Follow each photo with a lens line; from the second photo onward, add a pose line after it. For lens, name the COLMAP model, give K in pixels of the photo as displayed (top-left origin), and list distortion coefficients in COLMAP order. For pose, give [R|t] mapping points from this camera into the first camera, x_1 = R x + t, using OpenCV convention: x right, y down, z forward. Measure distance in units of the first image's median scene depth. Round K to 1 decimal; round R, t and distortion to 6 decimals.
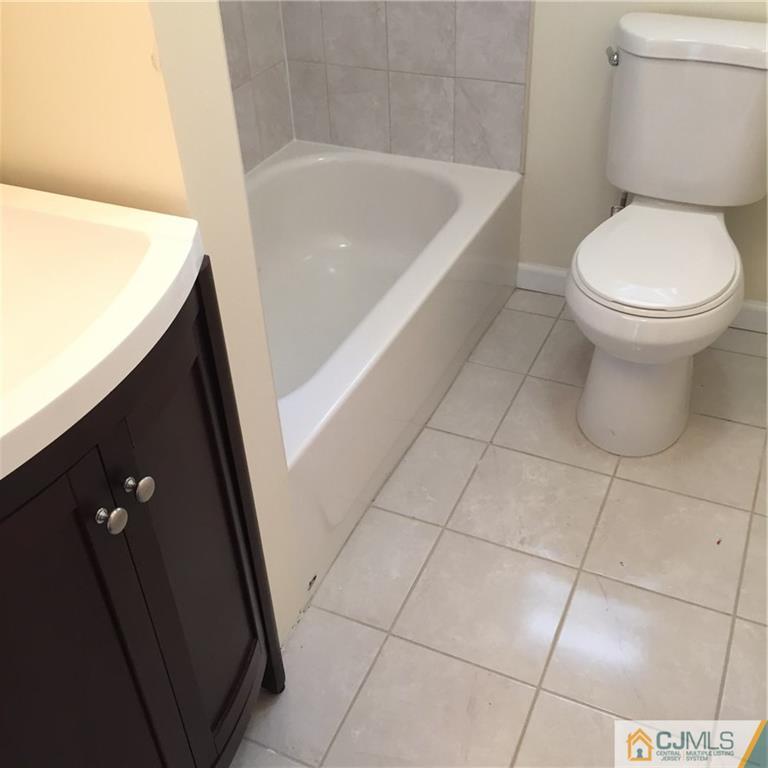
lens RADIAL K [[891.6, 0, 380.6], [0, 891.6, 384.2], [0, 0, 1]] dist [0.058915, -0.033866]
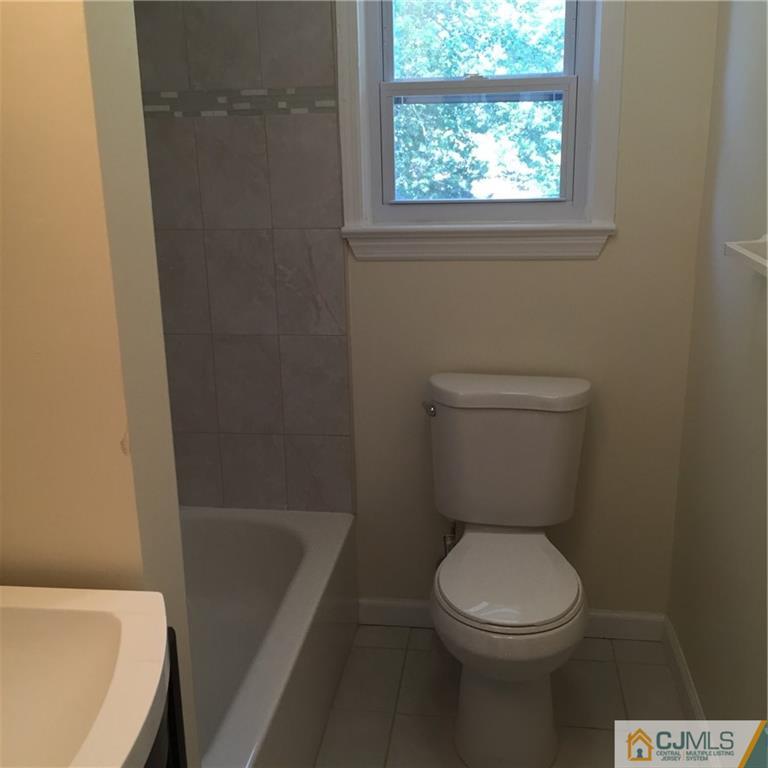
lens RADIAL K [[891.6, 0, 380.6], [0, 891.6, 384.2], [0, 0, 1]] dist [0.058915, -0.033866]
pose [[0.957376, -0.057579, 0.283046, -0.110655], [0.157823, 0.924996, -0.345652, -0.005931], [-0.241915, 0.375590, 0.894656, -0.019012]]
